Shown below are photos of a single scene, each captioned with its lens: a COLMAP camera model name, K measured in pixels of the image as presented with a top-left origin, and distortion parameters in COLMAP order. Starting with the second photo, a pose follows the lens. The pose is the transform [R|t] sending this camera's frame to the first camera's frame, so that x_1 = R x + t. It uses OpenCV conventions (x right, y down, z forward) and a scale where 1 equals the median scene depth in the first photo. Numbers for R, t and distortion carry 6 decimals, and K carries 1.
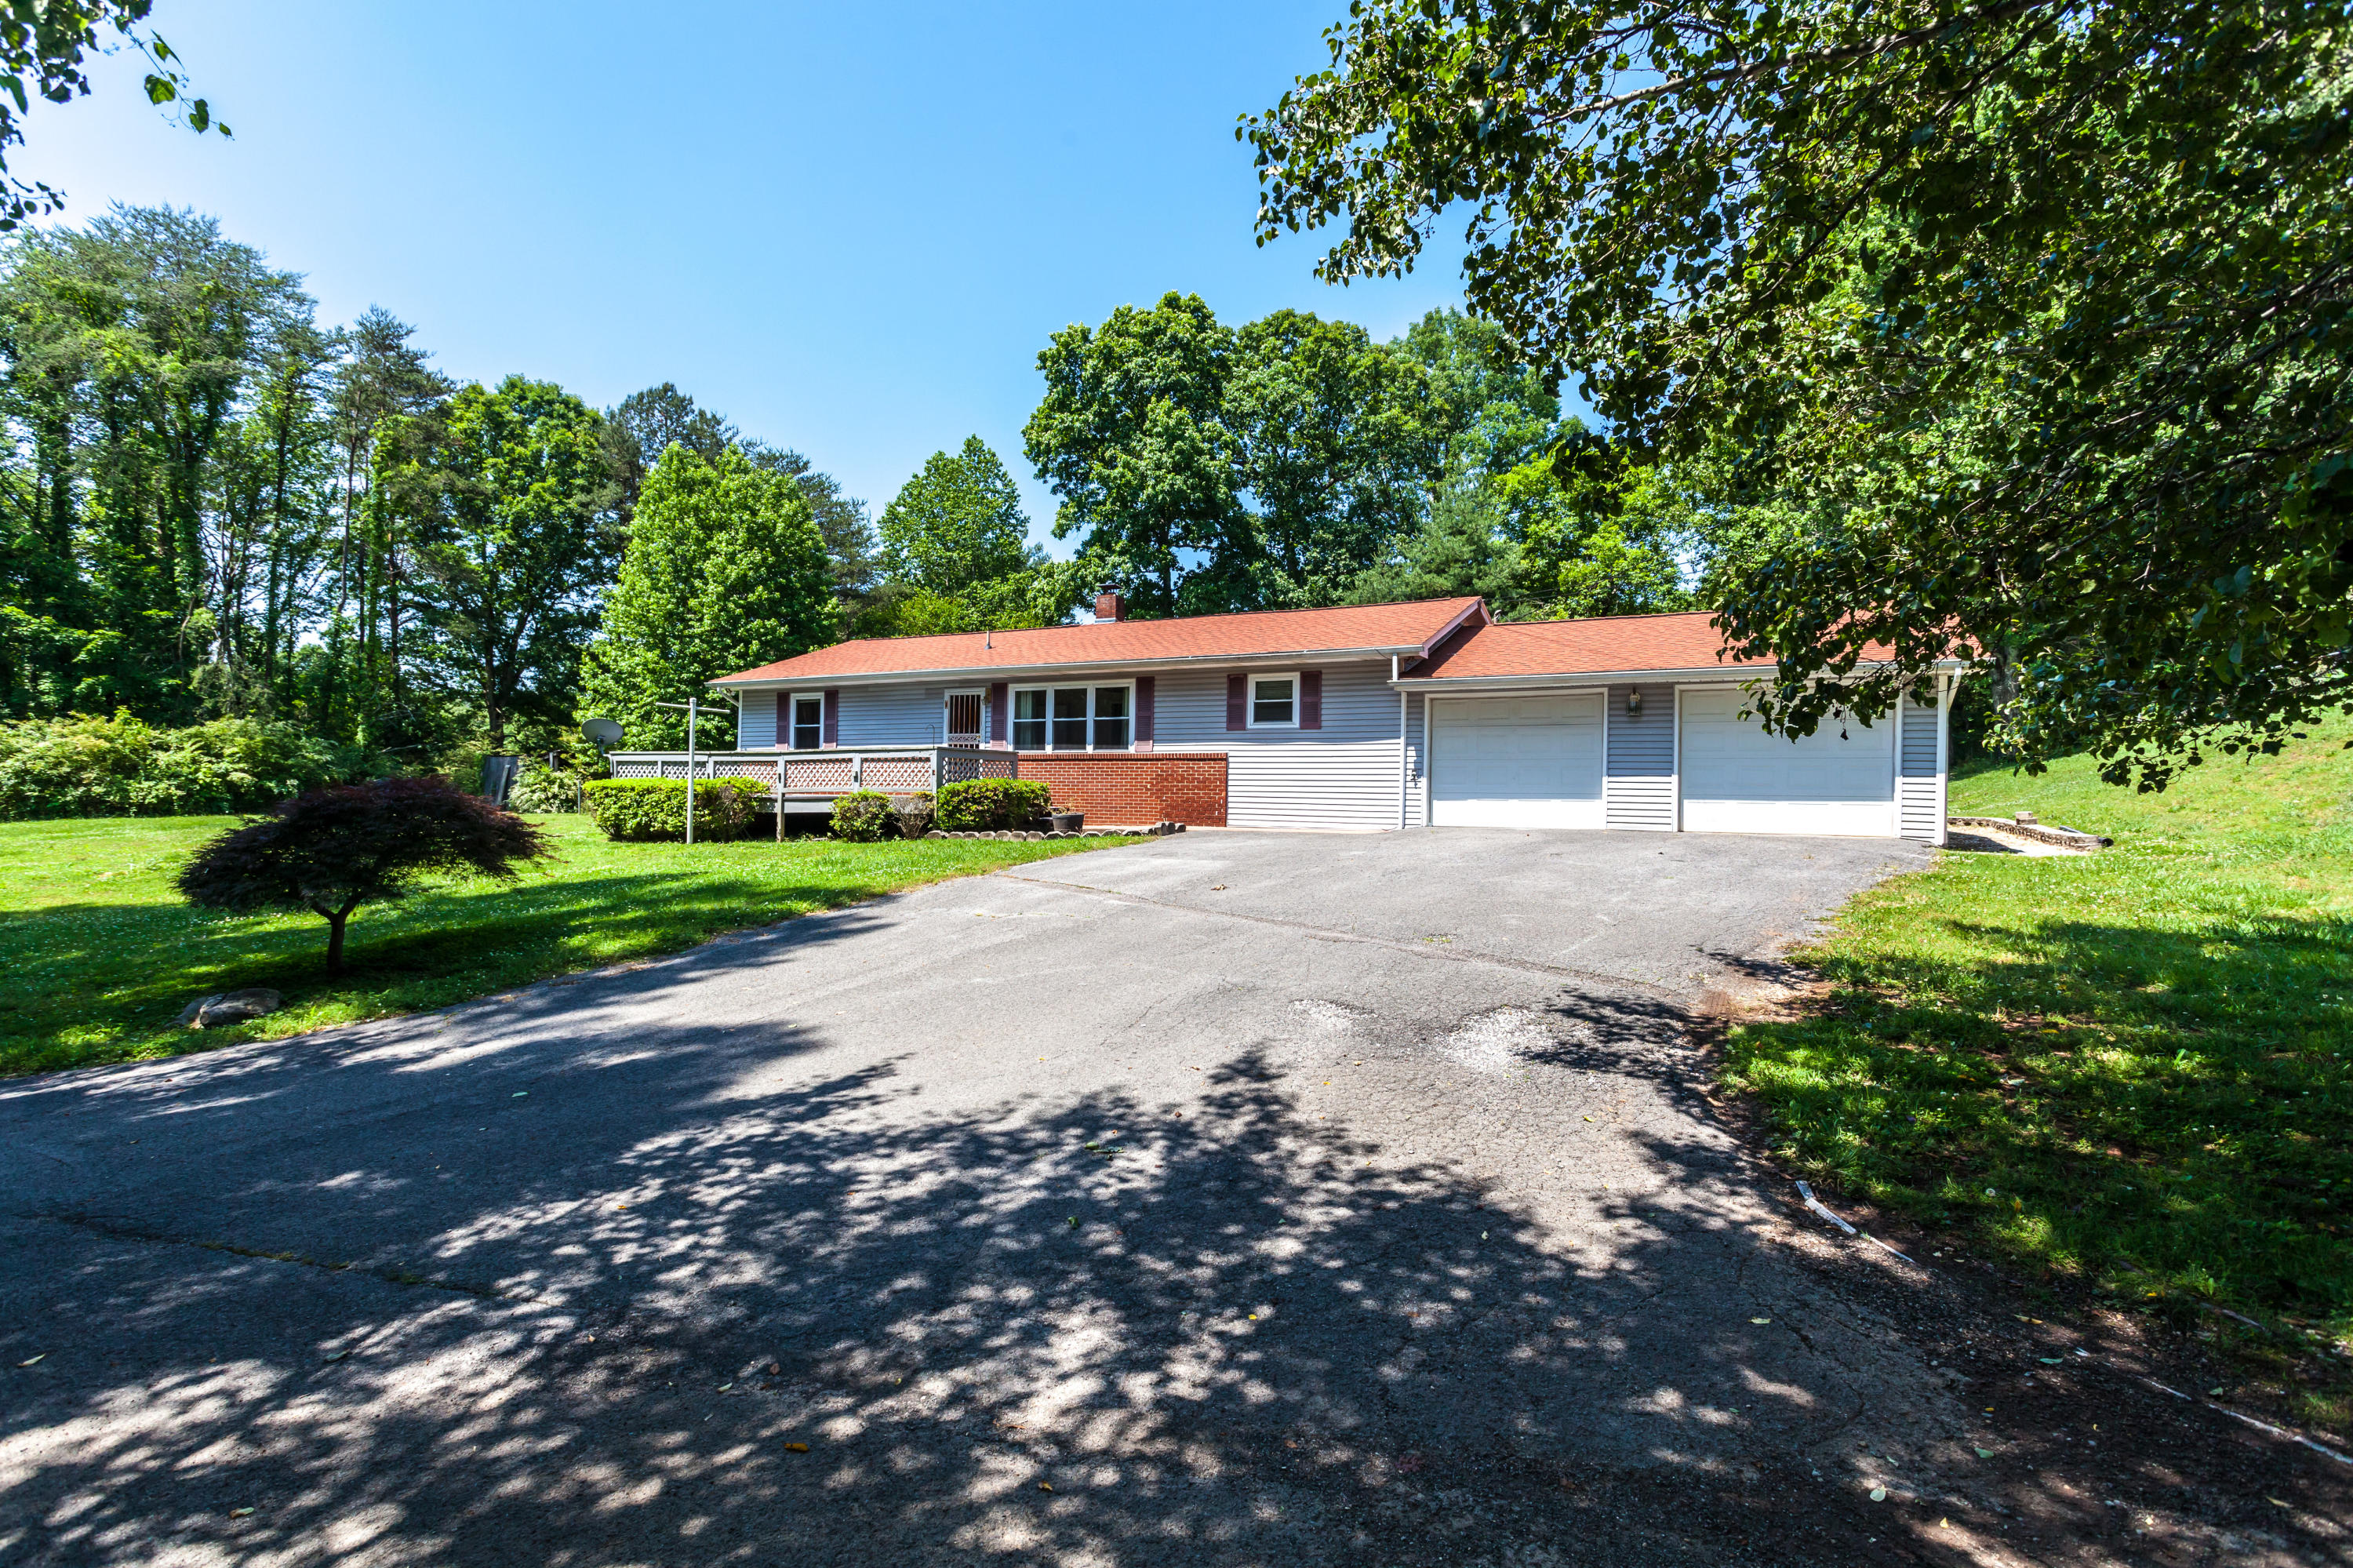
lens RADIAL K [[1114.7, 0, 1179.6], [0, 1114.7, 776.8], [0, 0, 1]] dist [0.003295, 0.000913]
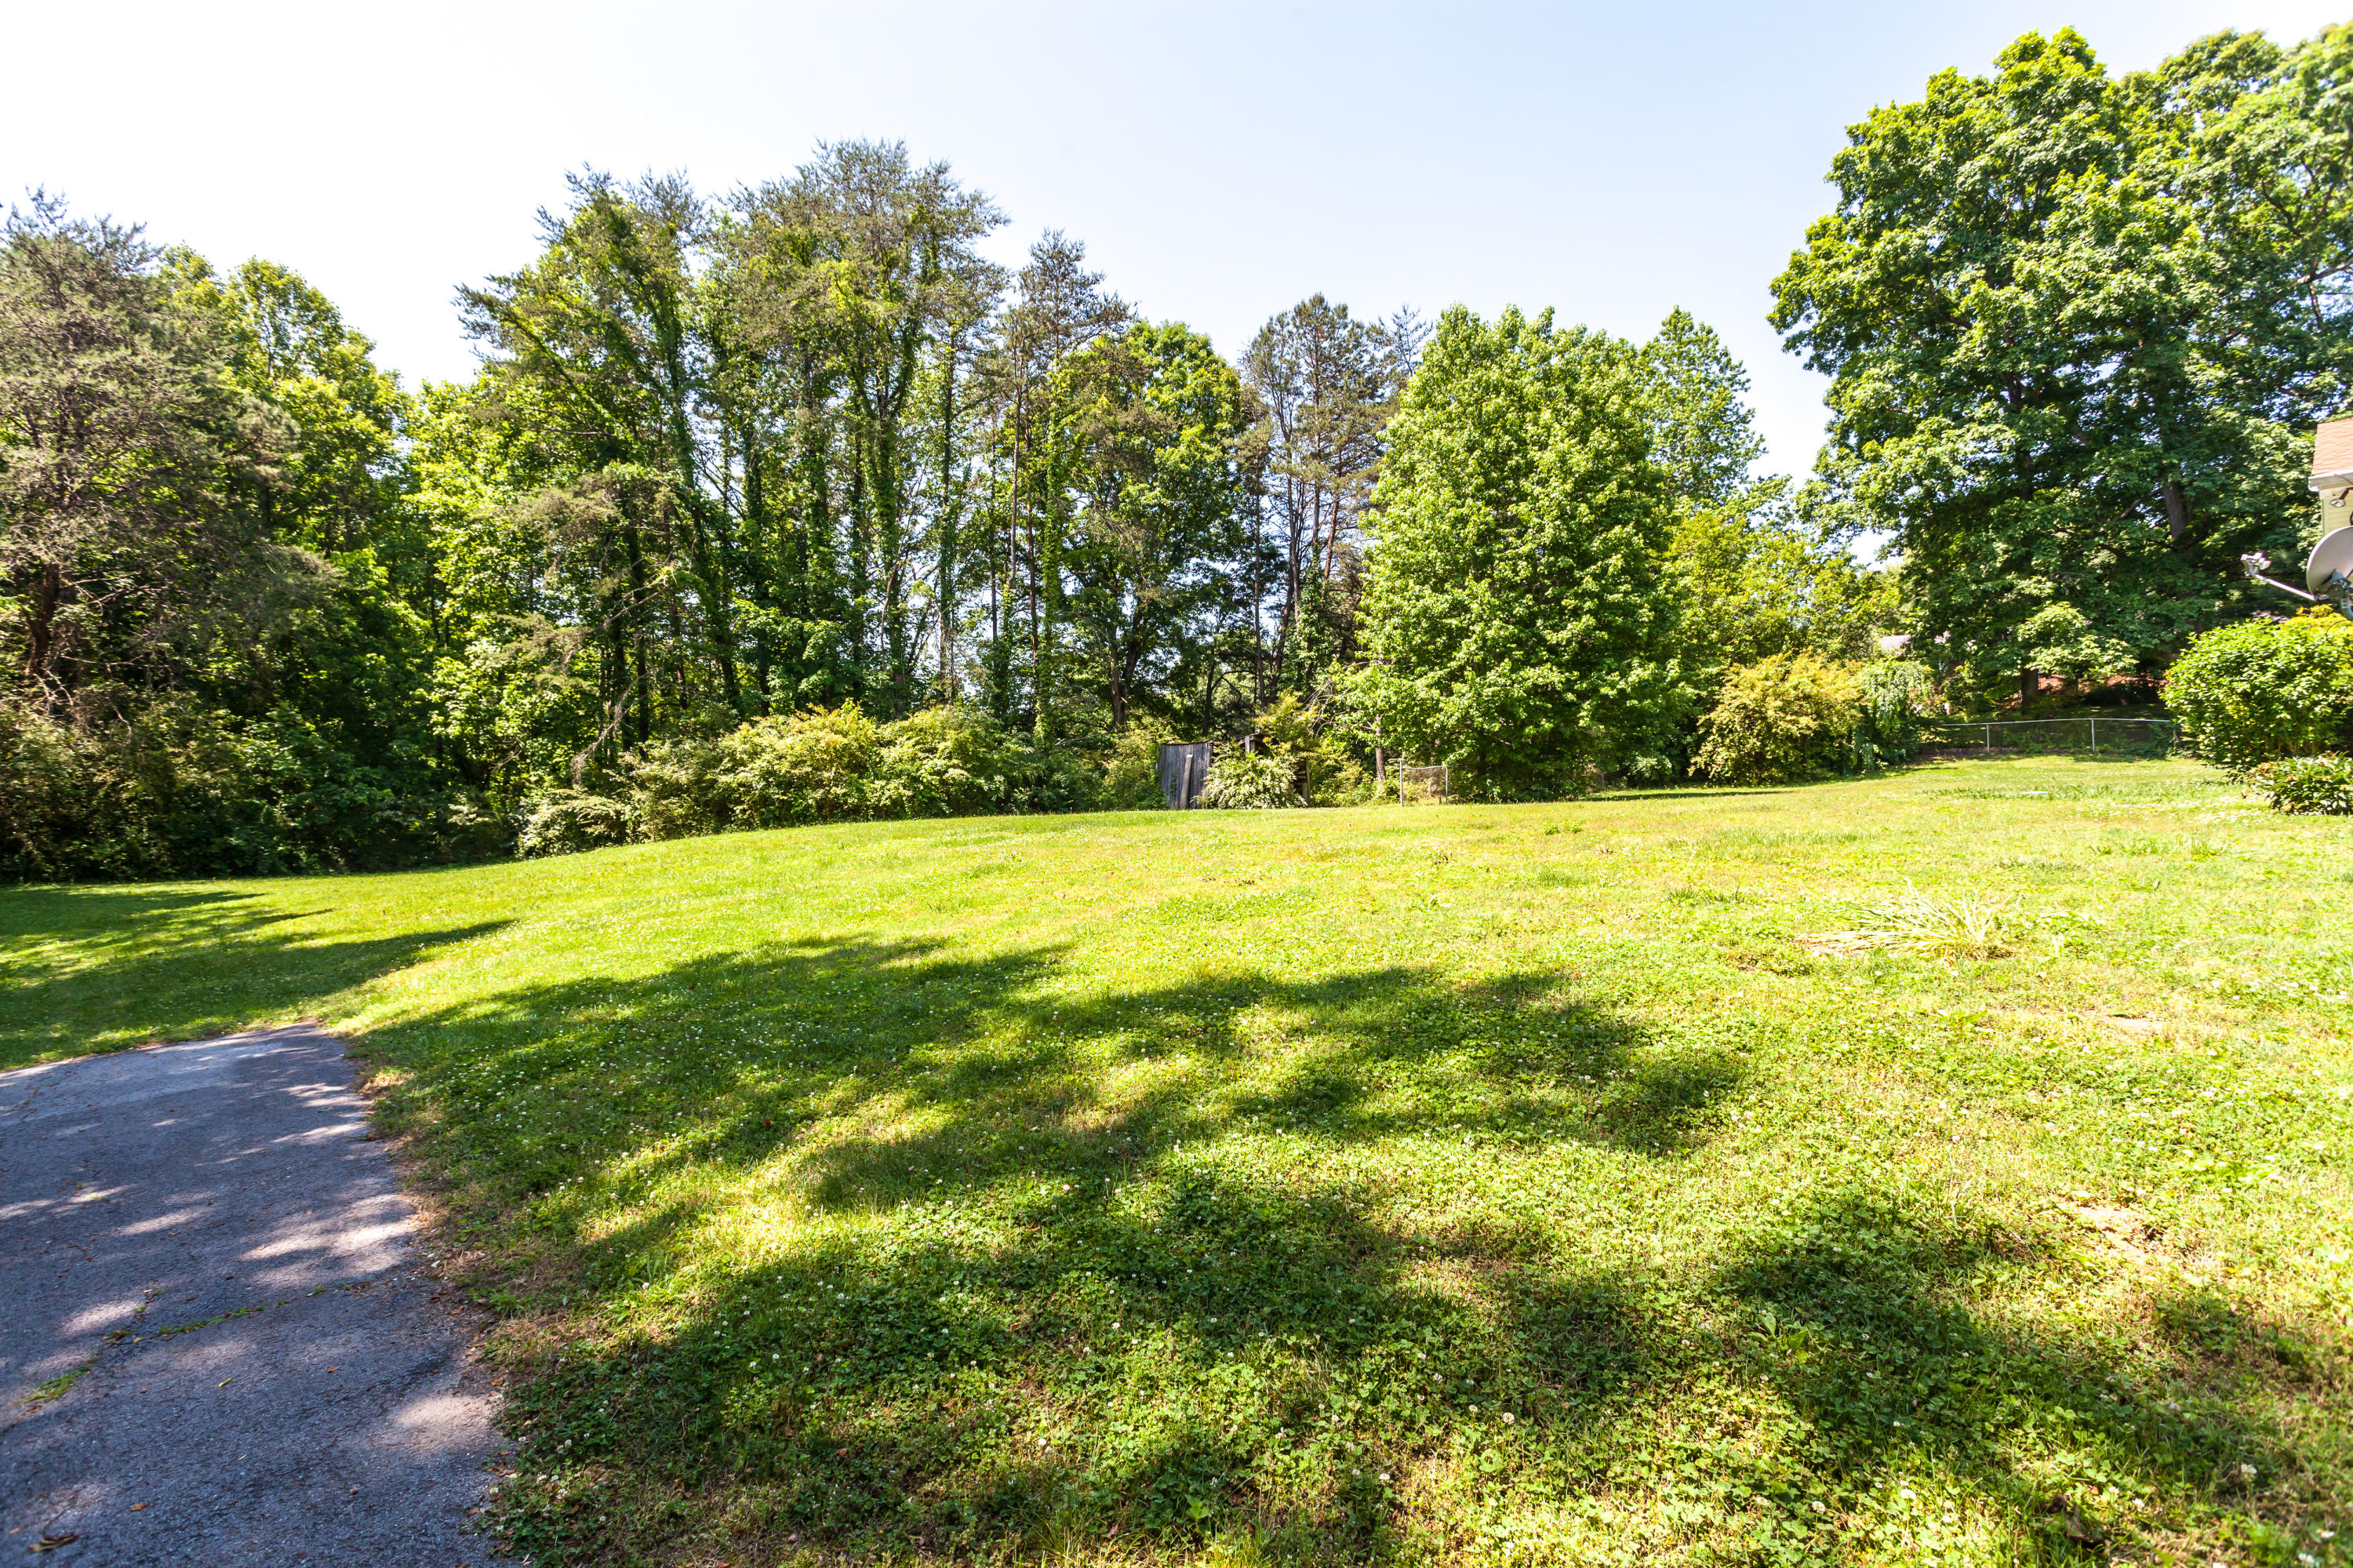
lens RADIAL K [[1114.7, 0, 1180.0], [0, 1114.7, 790.0], [0, 0, 1]] dist [0.003295, 0.000913]
pose [[0.945413, -0.027020, -0.324751, -0.407880], [0.028807, 0.999585, 0.000693, 0.017159], [0.324598, -0.010010, 0.945799, 0.245119]]
